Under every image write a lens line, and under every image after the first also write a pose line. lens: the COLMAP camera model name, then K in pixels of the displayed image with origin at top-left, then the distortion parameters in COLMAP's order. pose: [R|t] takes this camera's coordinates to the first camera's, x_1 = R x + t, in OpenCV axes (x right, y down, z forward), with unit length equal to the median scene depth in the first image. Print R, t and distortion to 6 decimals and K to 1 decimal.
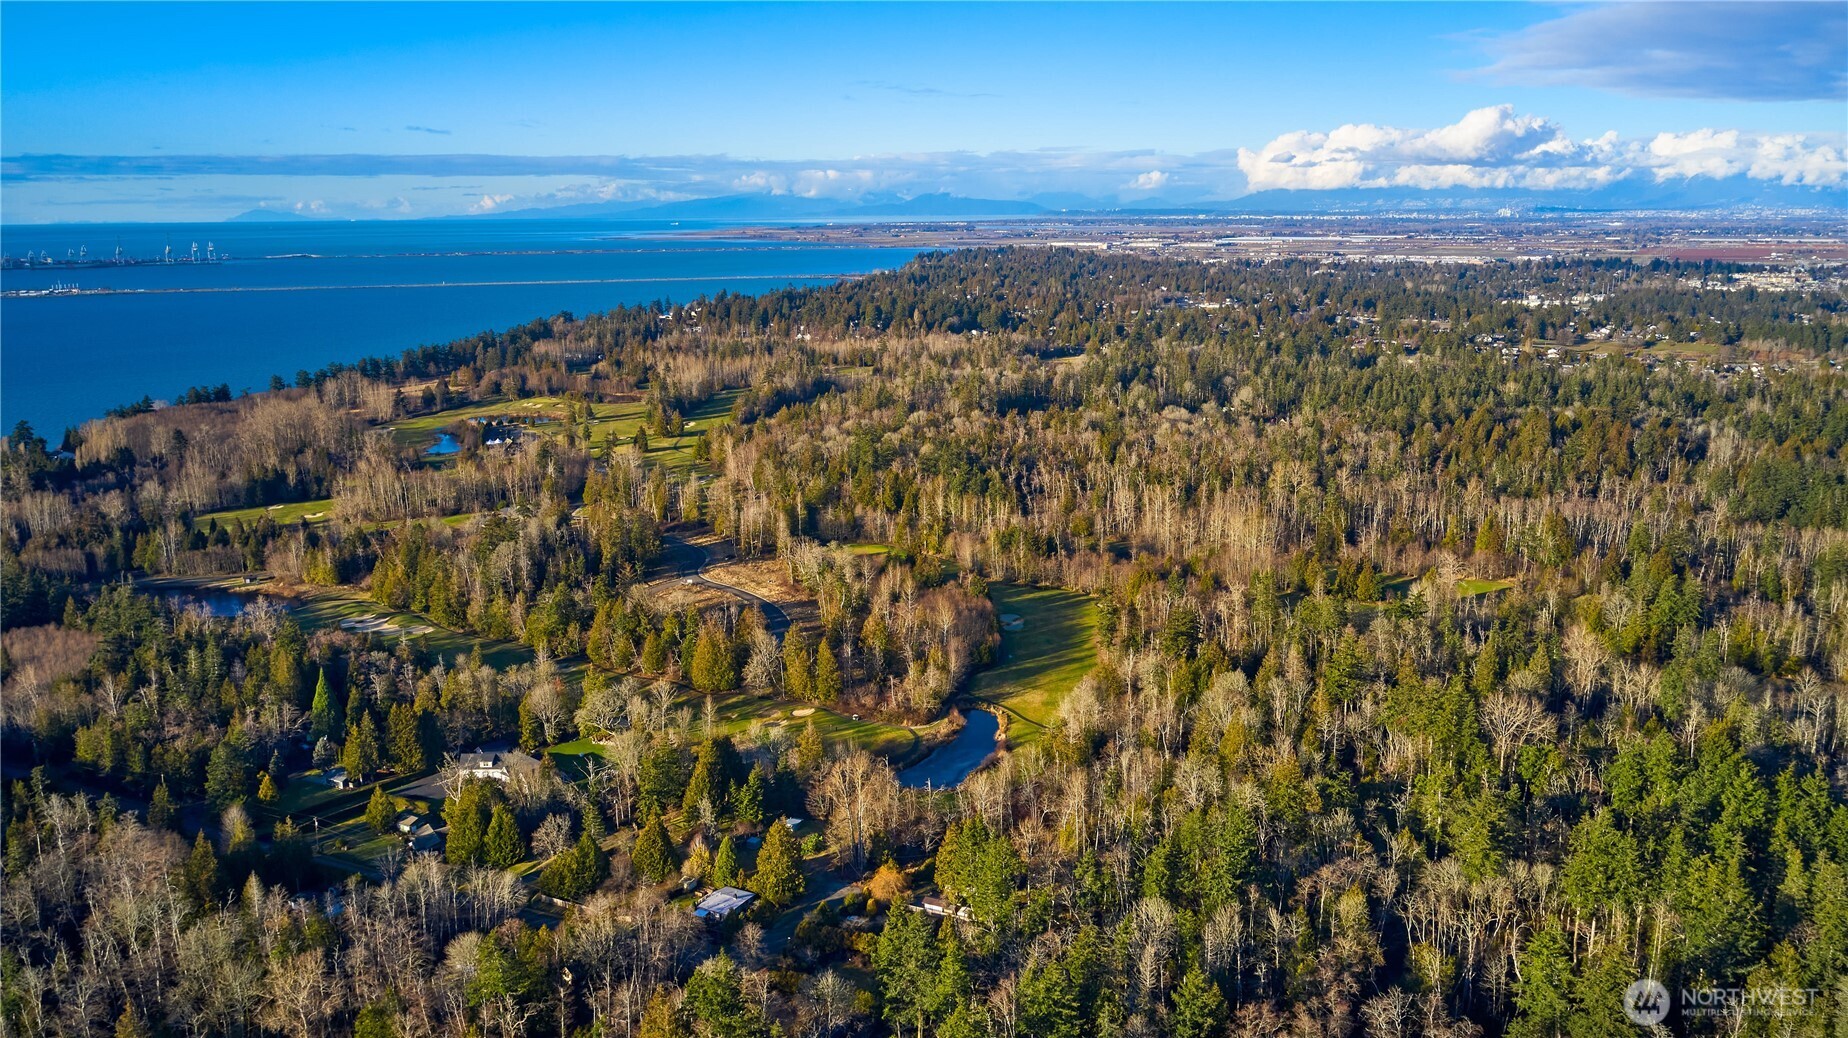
lens RADIAL K [[1472.6, 0, 924.0], [0, 1472.6, 519.0], [0, 0, 1]] dist [-0.009710, 0.001042]
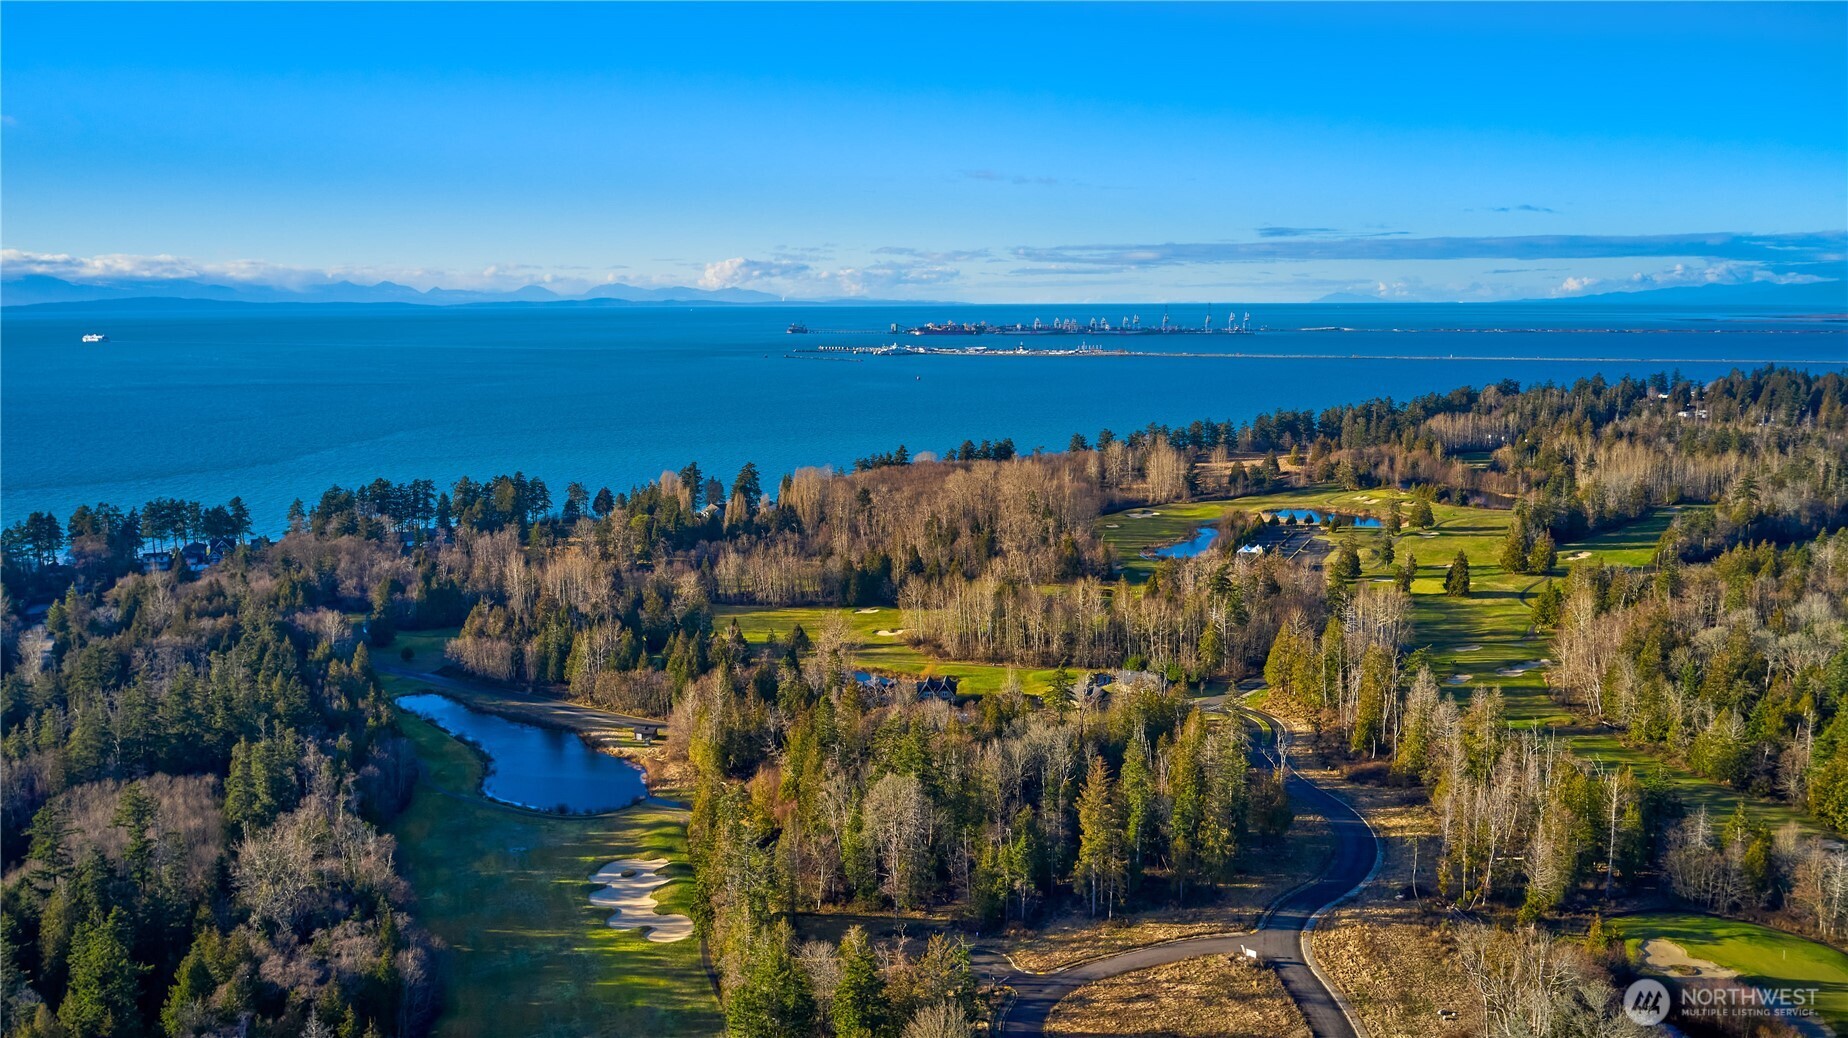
lens RADIAL K [[1472.6, 0, 924.0], [0, 1472.6, 519.0], [0, 0, 1]] dist [-0.009710, 0.001042]
pose [[0.765560, 0.098834, -0.635728, 0.012141], [-0.134256, 0.990917, -0.007621, -0.034715], [0.629200, 0.091184, 0.771876, 0.334718]]
